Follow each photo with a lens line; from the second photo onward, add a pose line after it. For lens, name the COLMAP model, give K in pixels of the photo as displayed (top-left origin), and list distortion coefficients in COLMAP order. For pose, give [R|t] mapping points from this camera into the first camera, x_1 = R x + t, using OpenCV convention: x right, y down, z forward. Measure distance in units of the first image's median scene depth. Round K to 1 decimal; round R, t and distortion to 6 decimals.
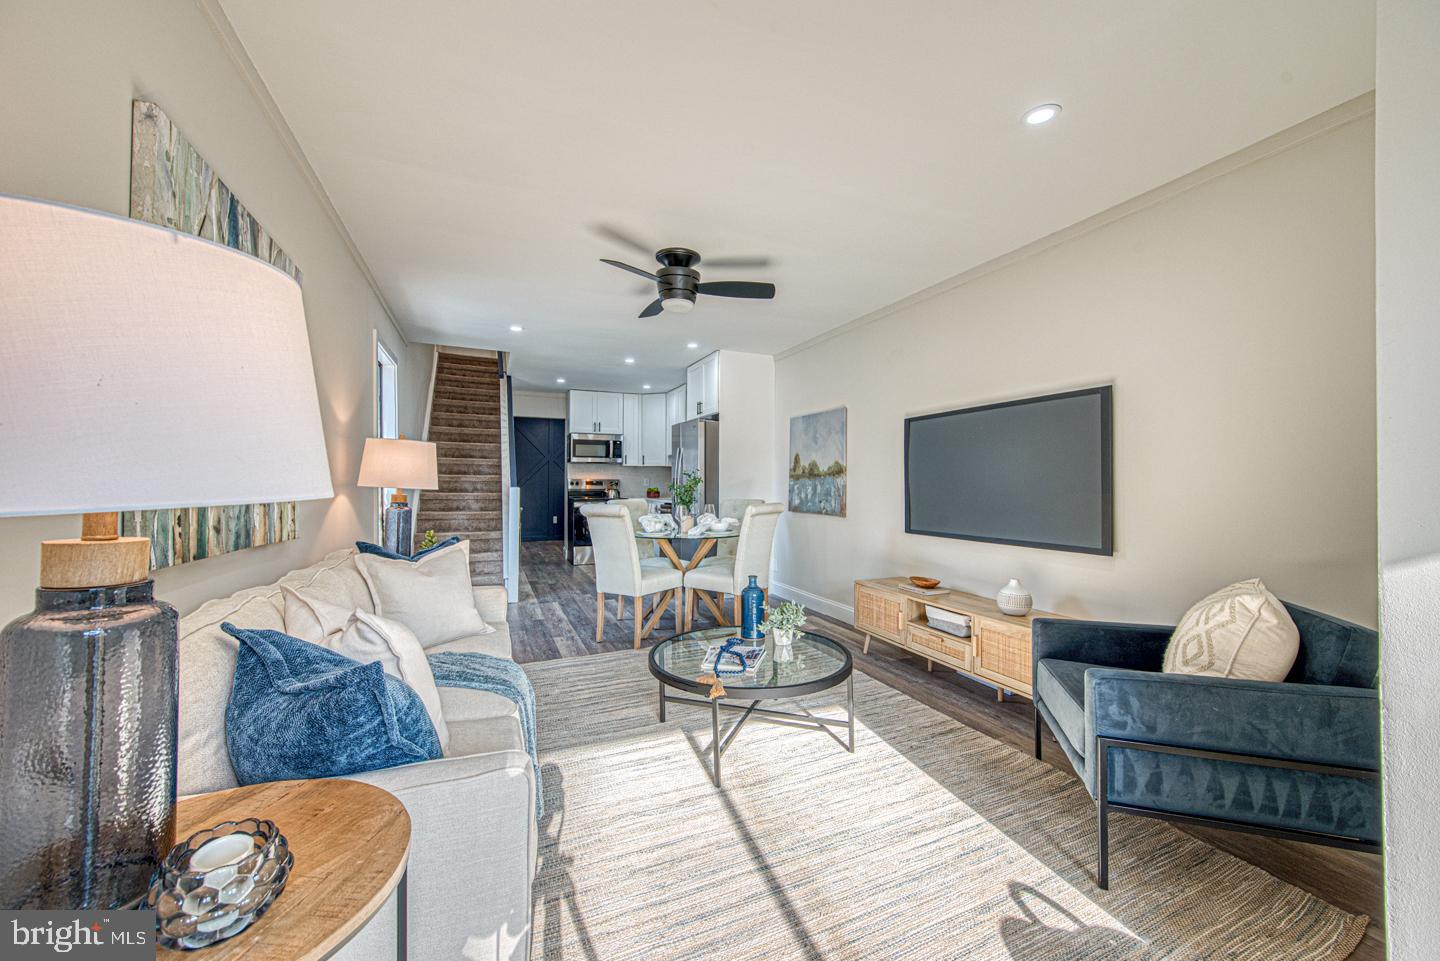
lens RADIAL K [[557.3, 0, 727.2], [0, 557.3, 486.2], [0, 0, 1]] dist [-0.002709, -0.000673]
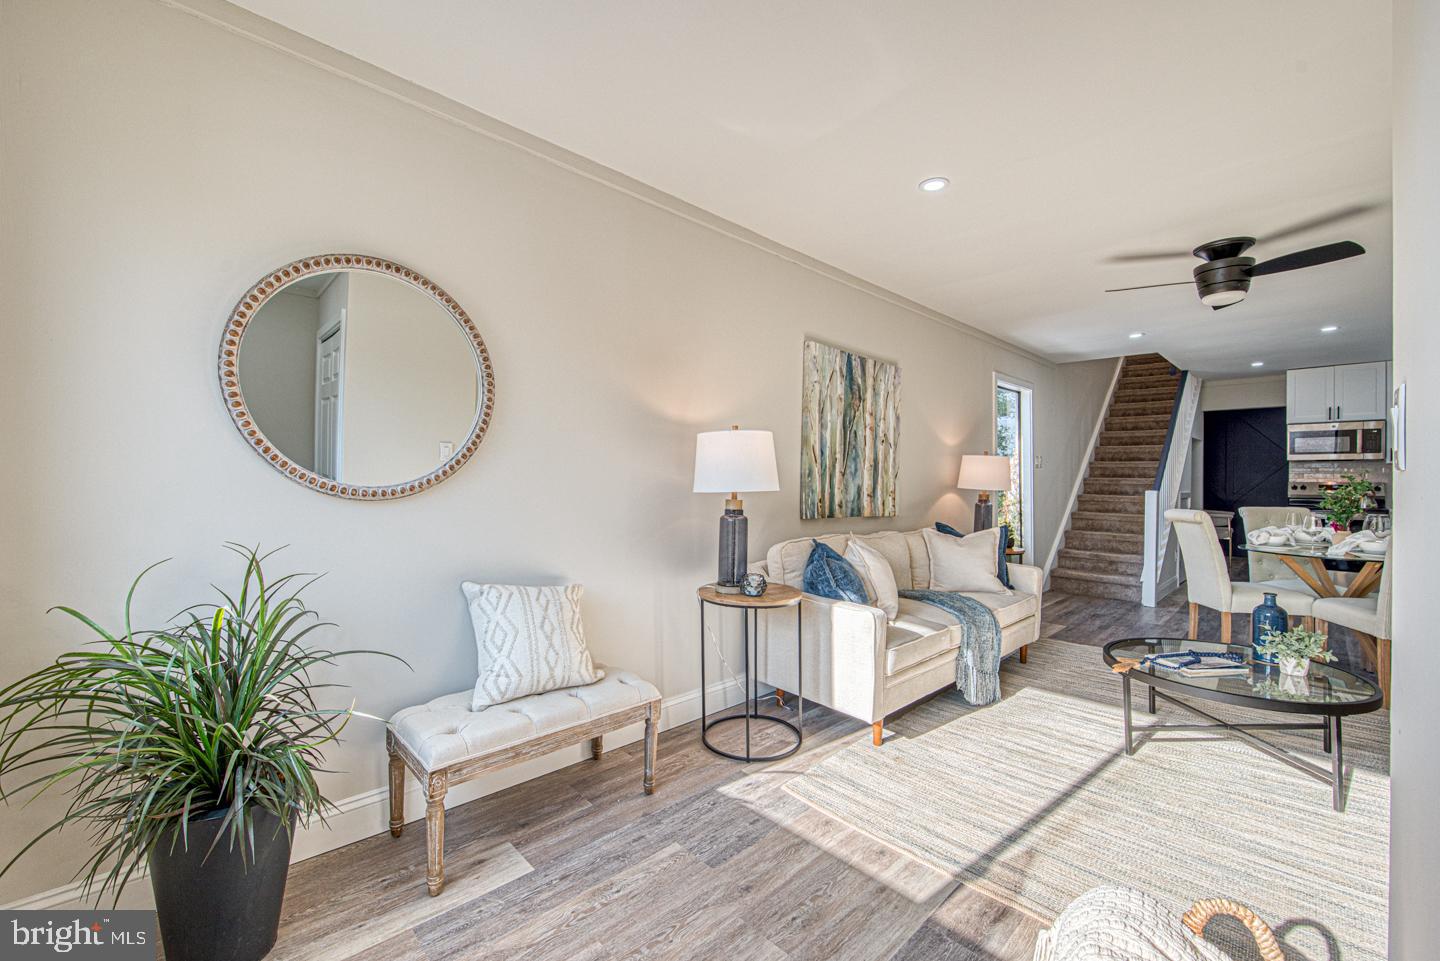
lens RADIAL K [[591.9, 0, 721.8], [0, 591.9, 478.8], [0, 0, 1]] dist [0.000621, 0.000015]
pose [[0.347549, -0.003038, -0.937657, 0.548955], [-0.011537, 0.999905, -0.007516, -0.004219], [0.937591, 0.013430, 0.347481, -0.133232]]
